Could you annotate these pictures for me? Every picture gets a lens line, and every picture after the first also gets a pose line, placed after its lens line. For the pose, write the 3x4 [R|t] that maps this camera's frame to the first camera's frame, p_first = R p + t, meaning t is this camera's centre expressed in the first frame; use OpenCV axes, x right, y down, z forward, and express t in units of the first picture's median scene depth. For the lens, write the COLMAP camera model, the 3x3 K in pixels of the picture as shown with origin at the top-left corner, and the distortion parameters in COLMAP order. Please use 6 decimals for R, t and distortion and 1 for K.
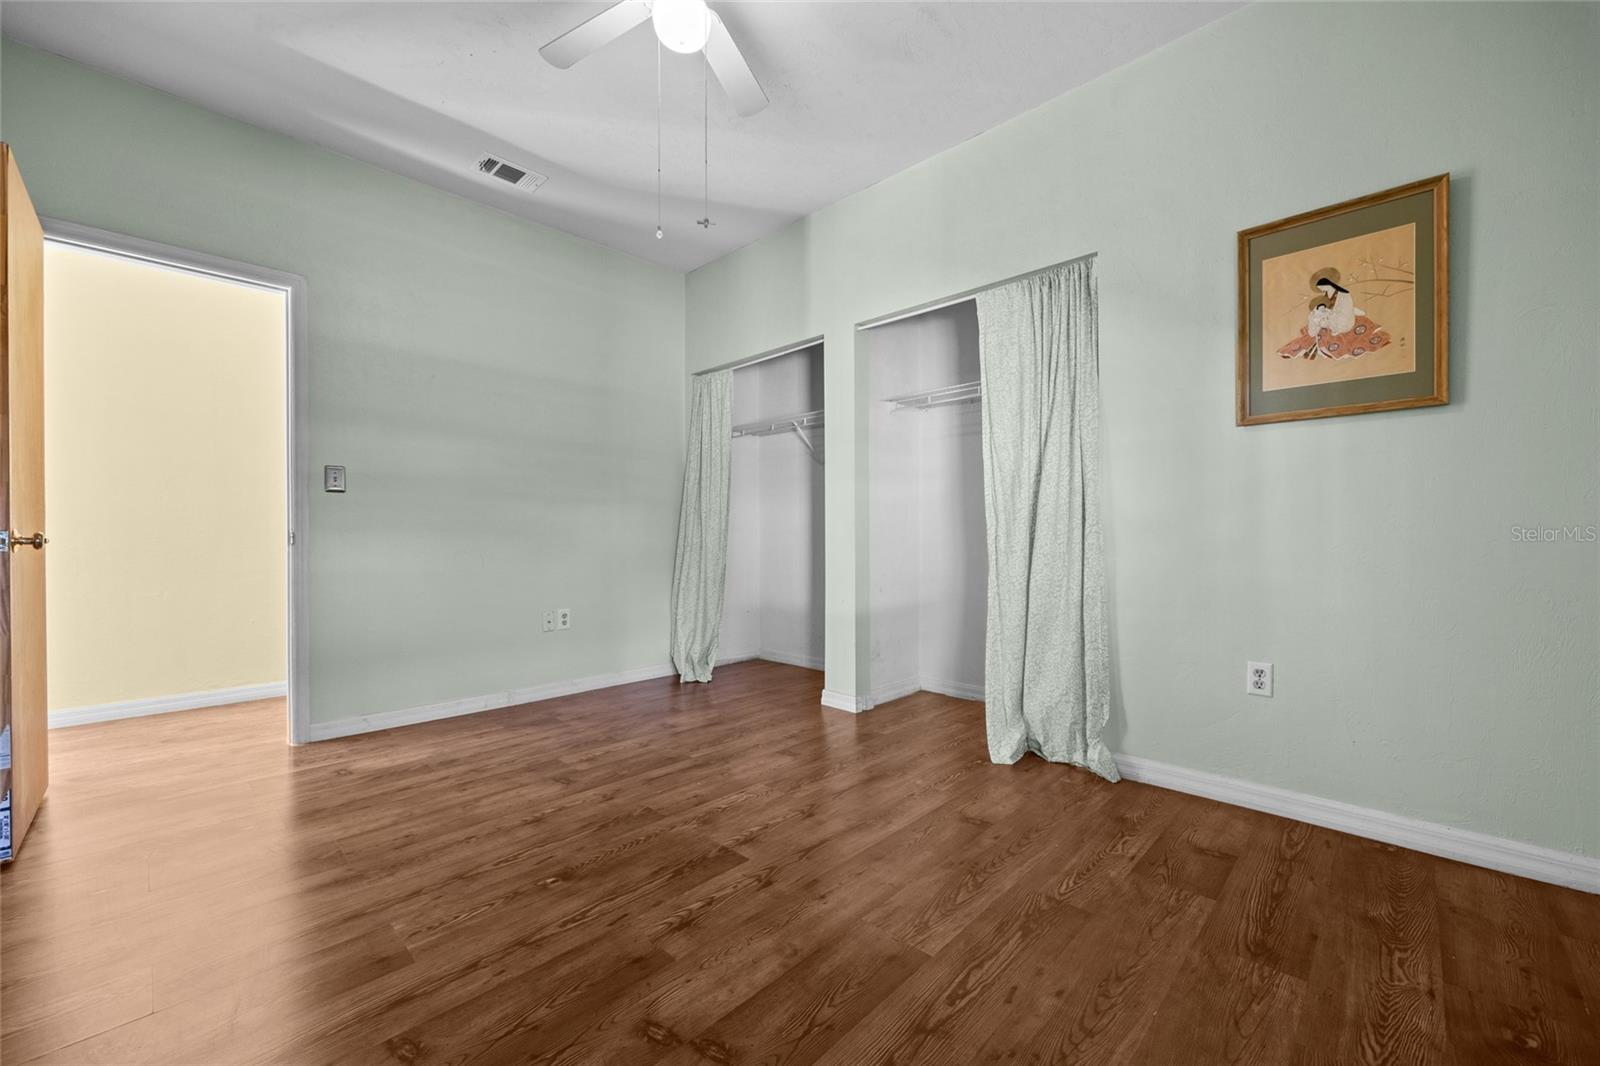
lens RADIAL K [[642.3, 0, 807.7], [0, 642.3, 540.4], [0, 0, 1]] dist [-0.003637, 0.000315]
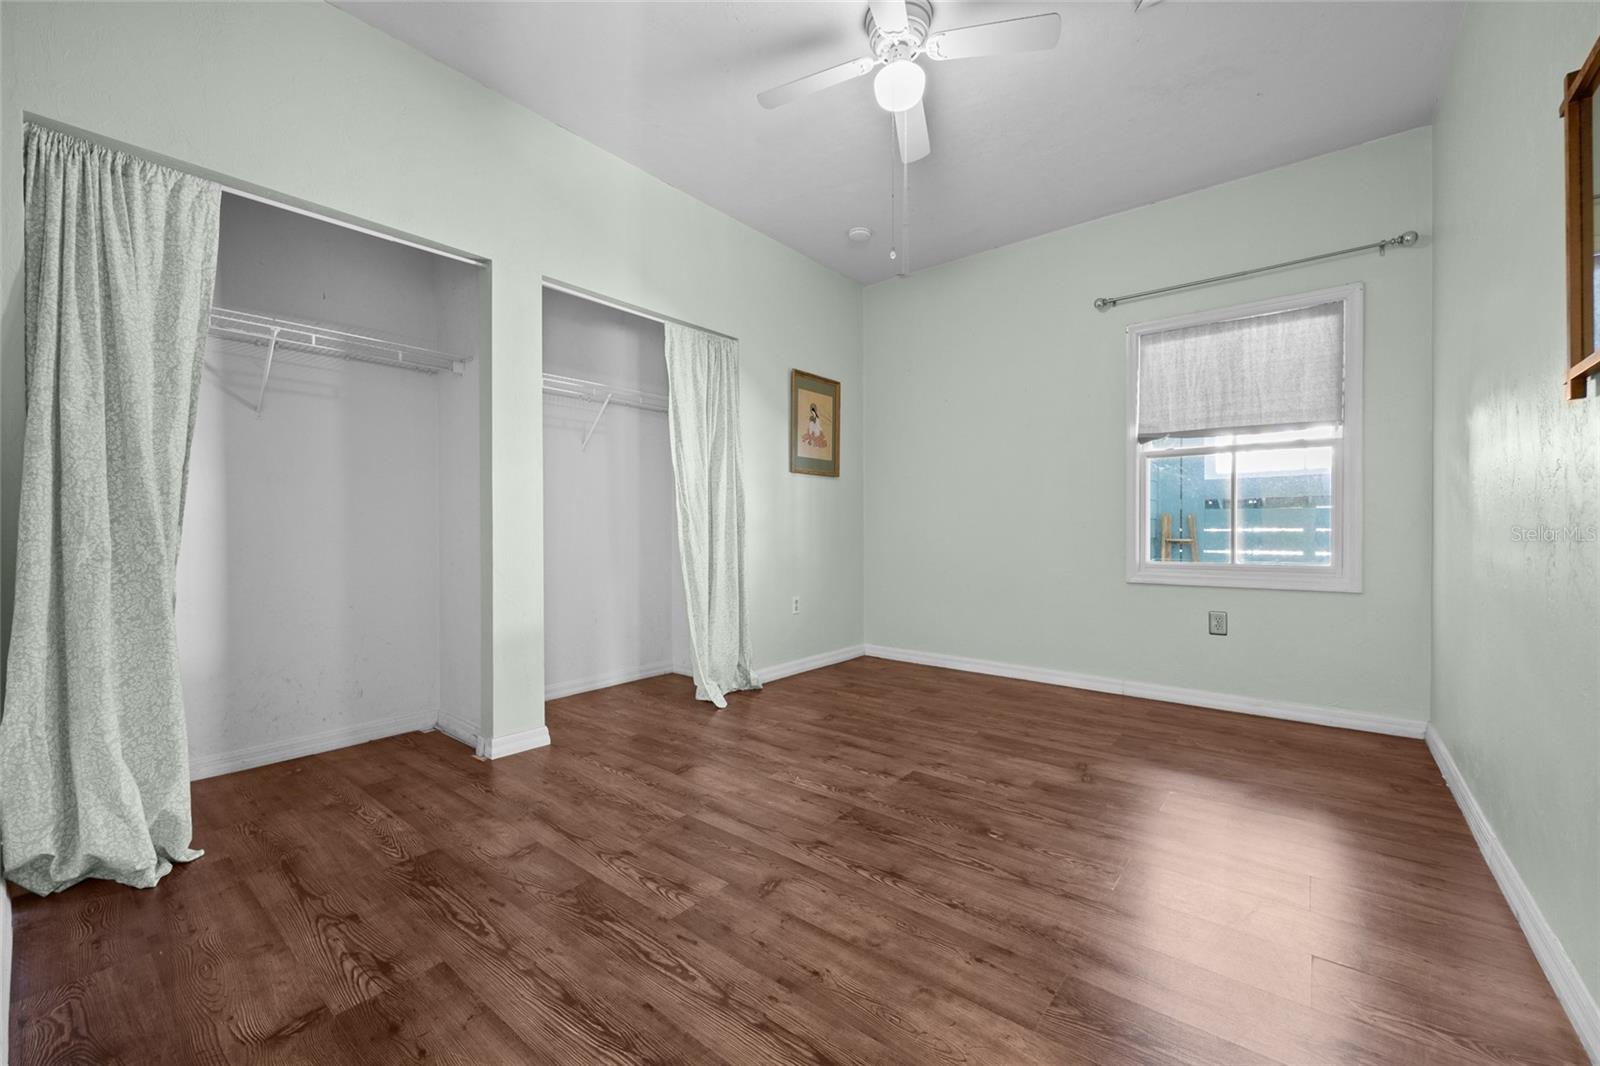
lens RADIAL K [[642.3, 0, 799.5], [0, 642.3, 526.5], [0, 0, 1]] dist [-0.003637, 0.000315]
pose [[-0.090443, 0.007856, 0.995871, -1.241205], [0.008091, 0.999942, -0.007153, -0.005274], [-0.995869, 0.007411, -0.090501, 1.193759]]
